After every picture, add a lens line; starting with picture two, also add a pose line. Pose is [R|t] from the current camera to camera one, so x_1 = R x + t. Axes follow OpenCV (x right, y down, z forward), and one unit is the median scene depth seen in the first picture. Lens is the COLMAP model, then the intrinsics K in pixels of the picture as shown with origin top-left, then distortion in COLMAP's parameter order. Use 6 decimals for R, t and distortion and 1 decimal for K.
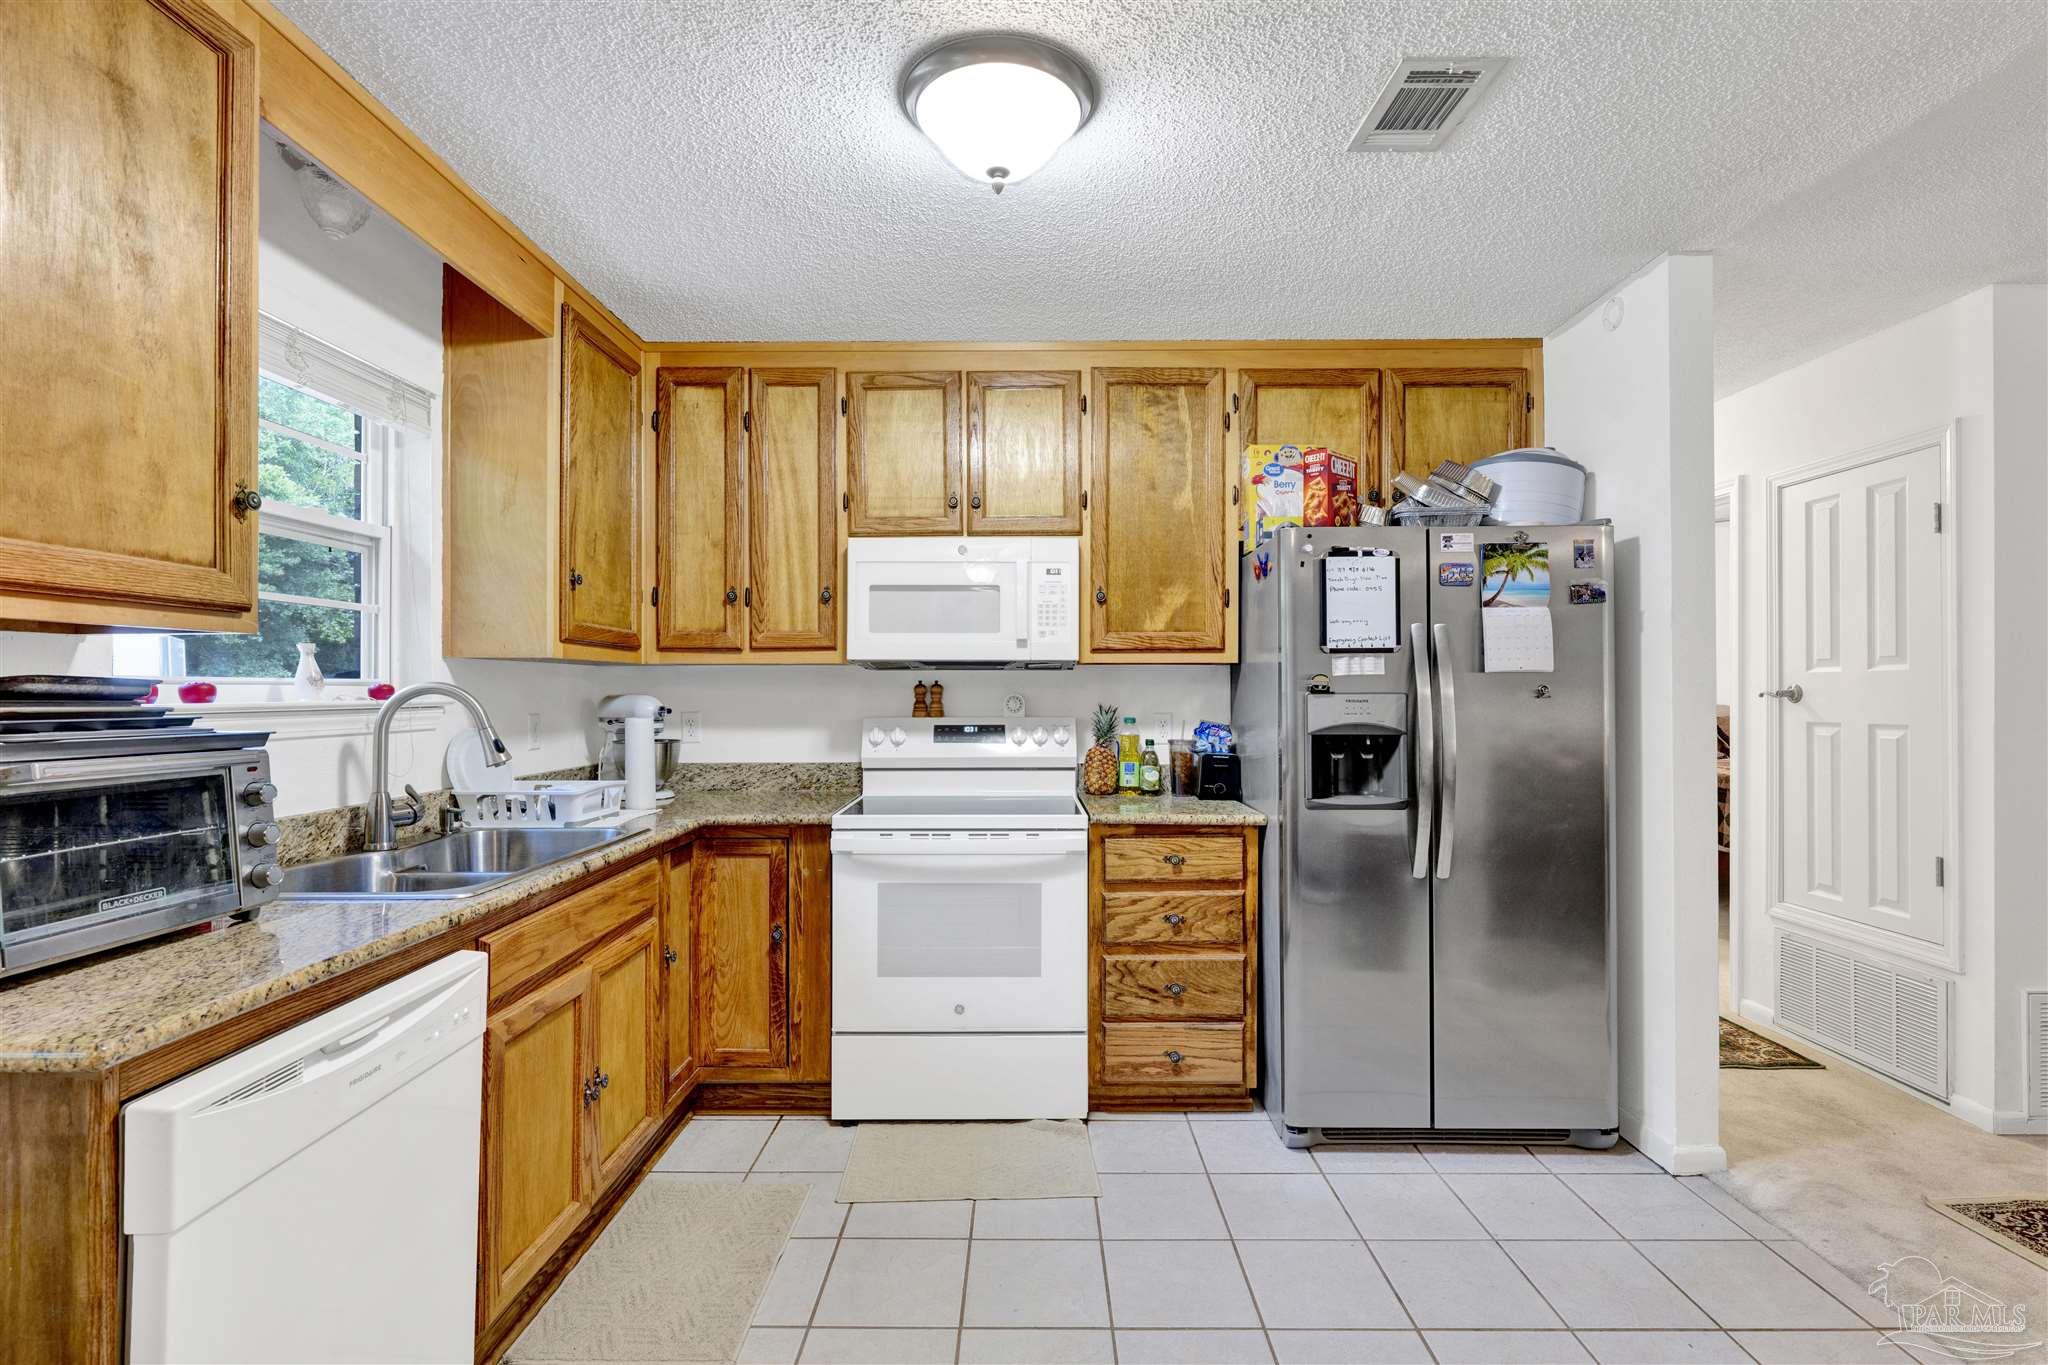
lens RADIAL K [[924.0, 0, 1014.2], [0, 924.0, 688.0], [0, 0, 1]] dist [-0.000478, -0.000181]
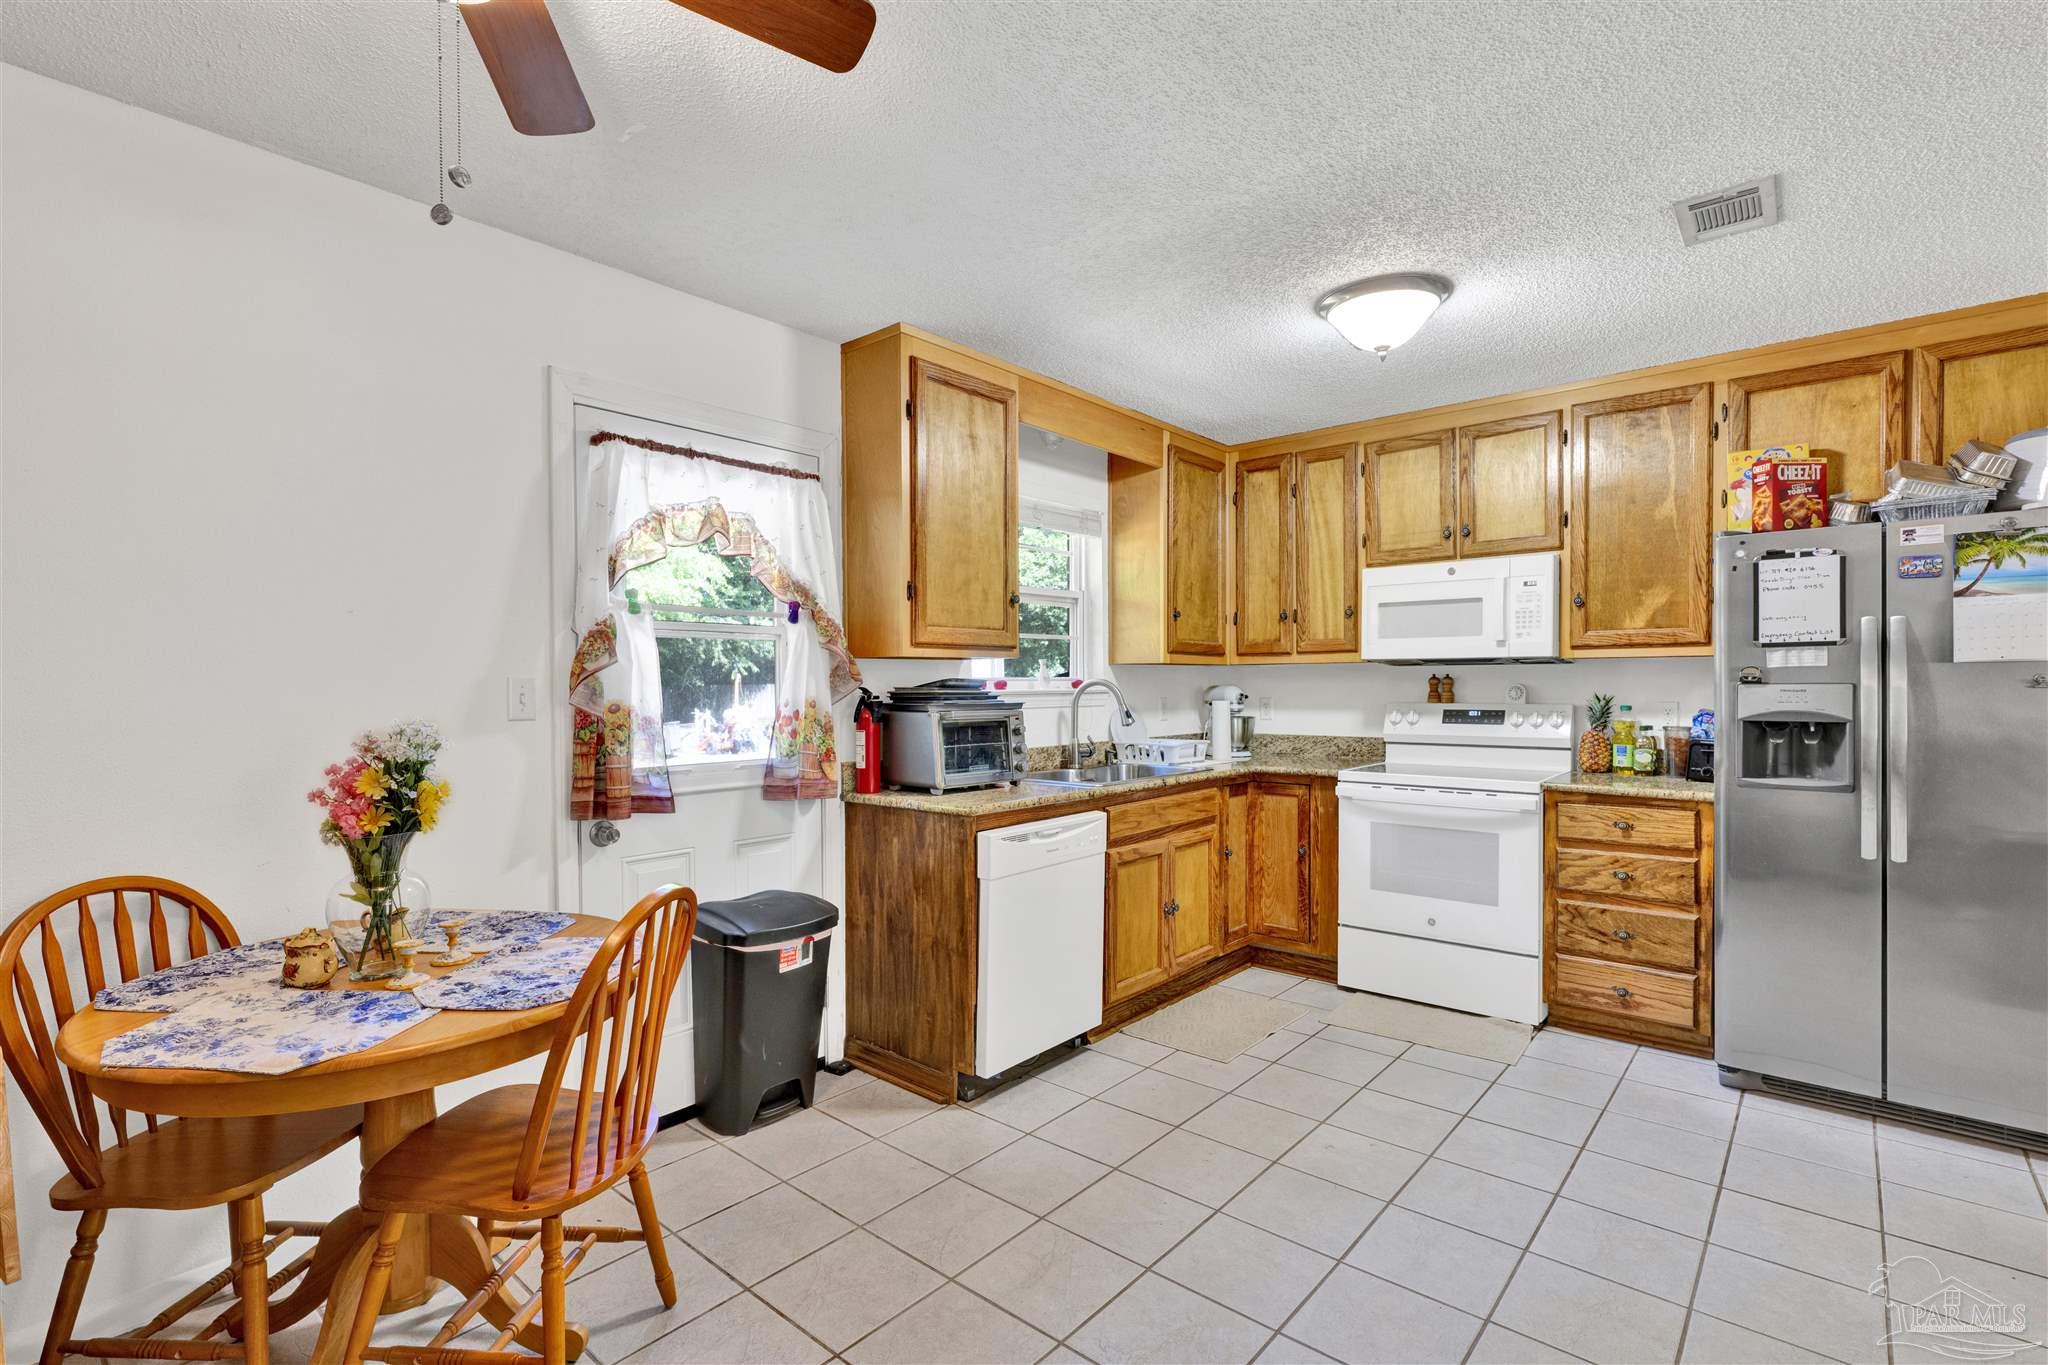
lens RADIAL K [[924.0, 0, 1049.7], [0, 924.0, 692.3], [0, 0, 1]] dist [-0.000478, -0.000181]
pose [[0.775500, 0.003604, -0.631338, 0.357512], [0.005660, 0.999904, 0.012661, -0.002535], [0.631323, -0.013392, 0.775405, -0.377560]]
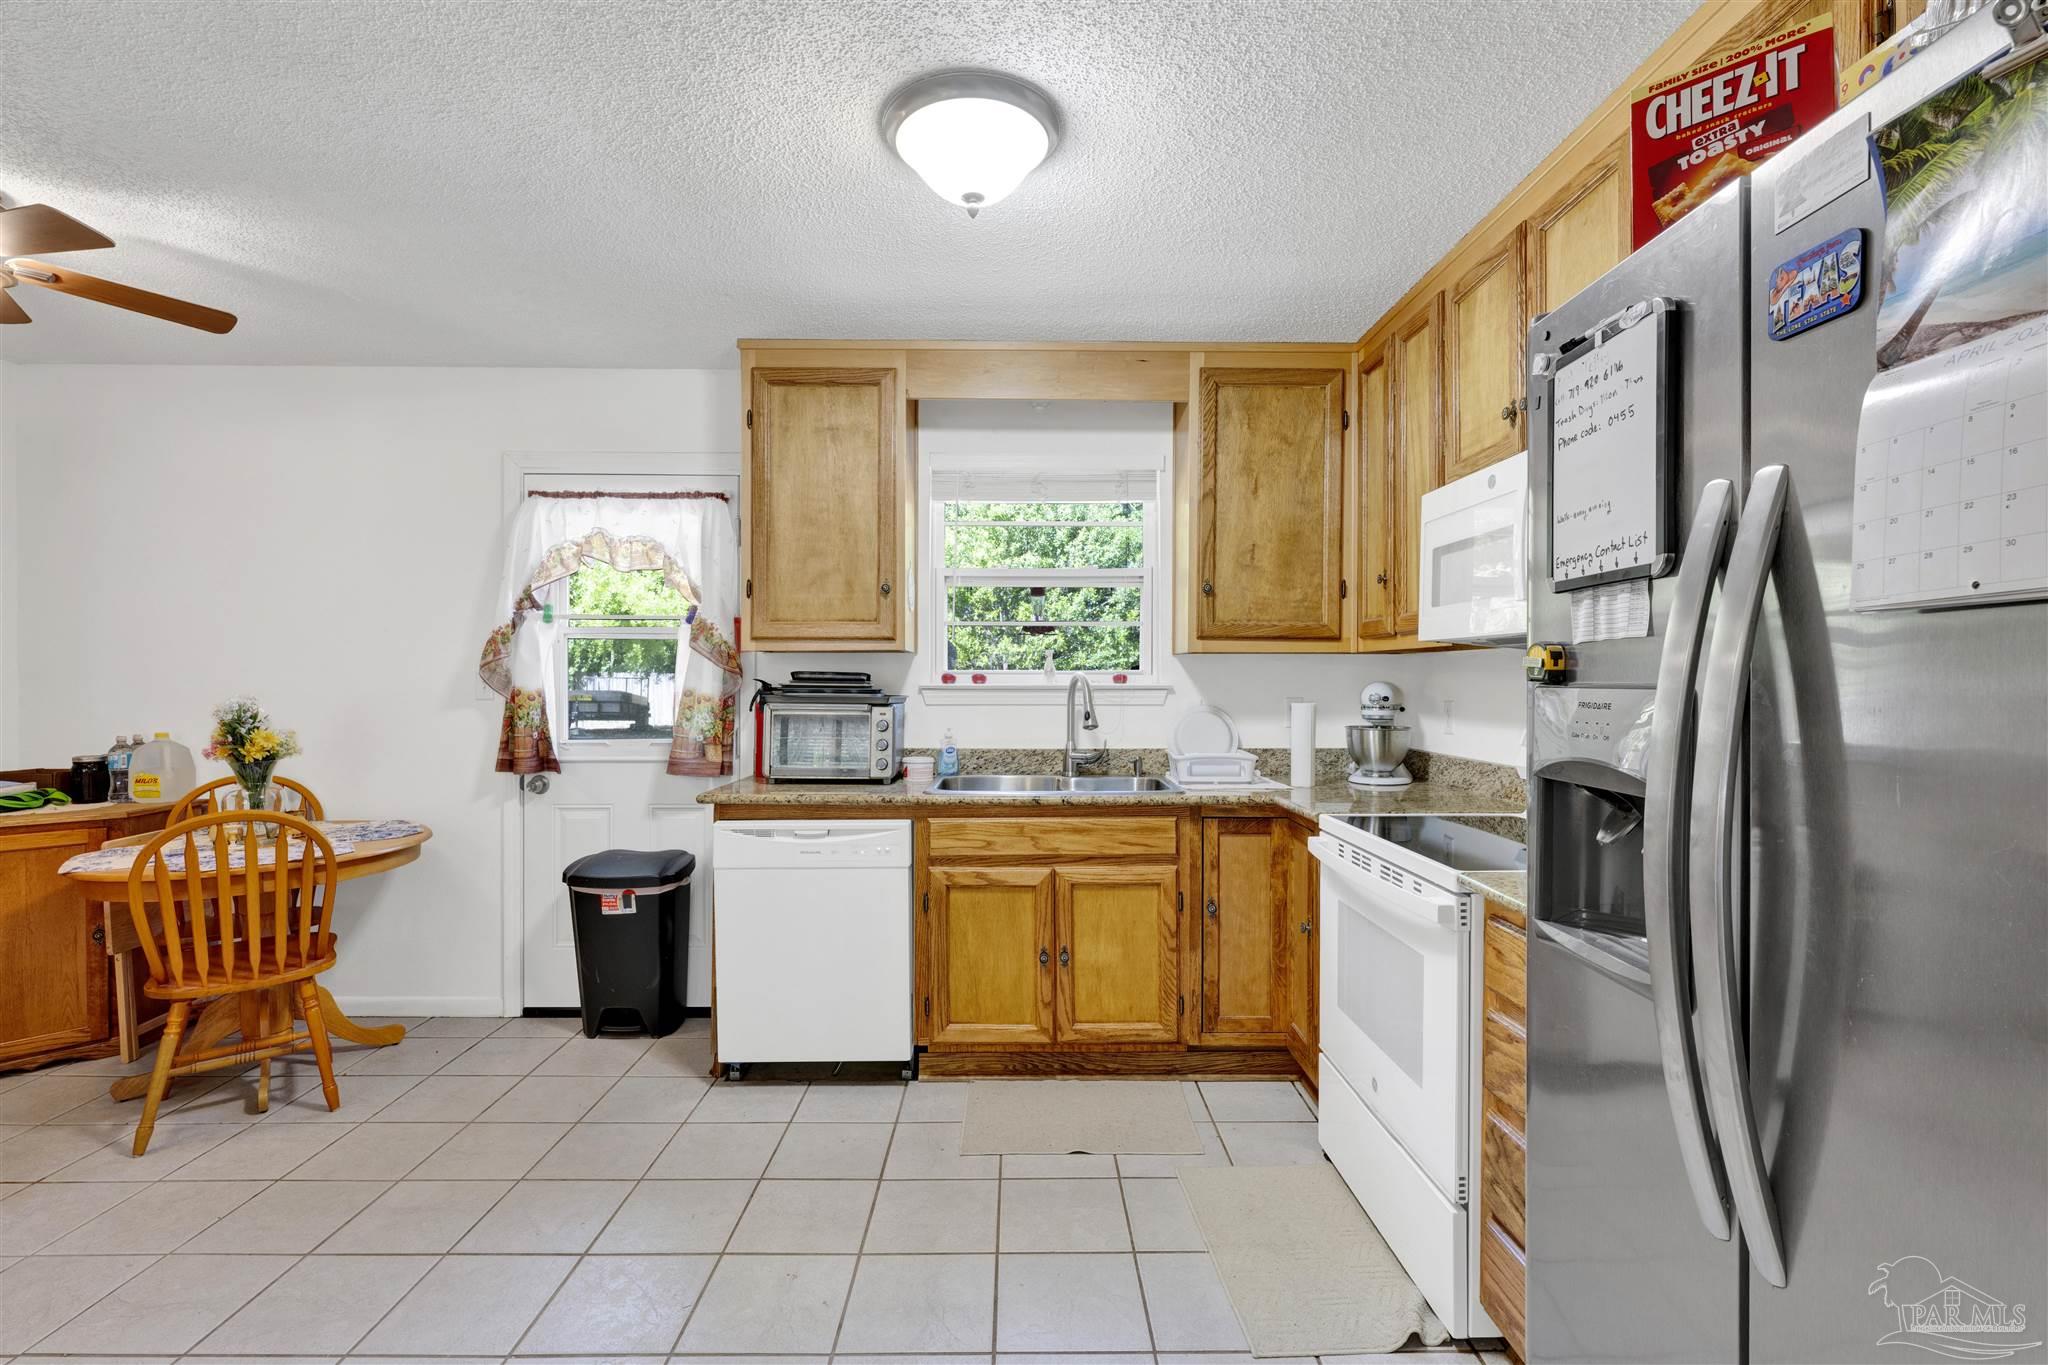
lens RADIAL K [[924.0, 0, 1050.0], [0, 924.0, 683.2], [0, 0, 1]] dist [-0.000478, -0.000181]
pose [[0.044660, 0.006549, -0.998981, 0.722067], [0.000616, 0.999978, 0.006583, 0.001512], [0.999002, -0.000909, 0.044655, 0.702098]]
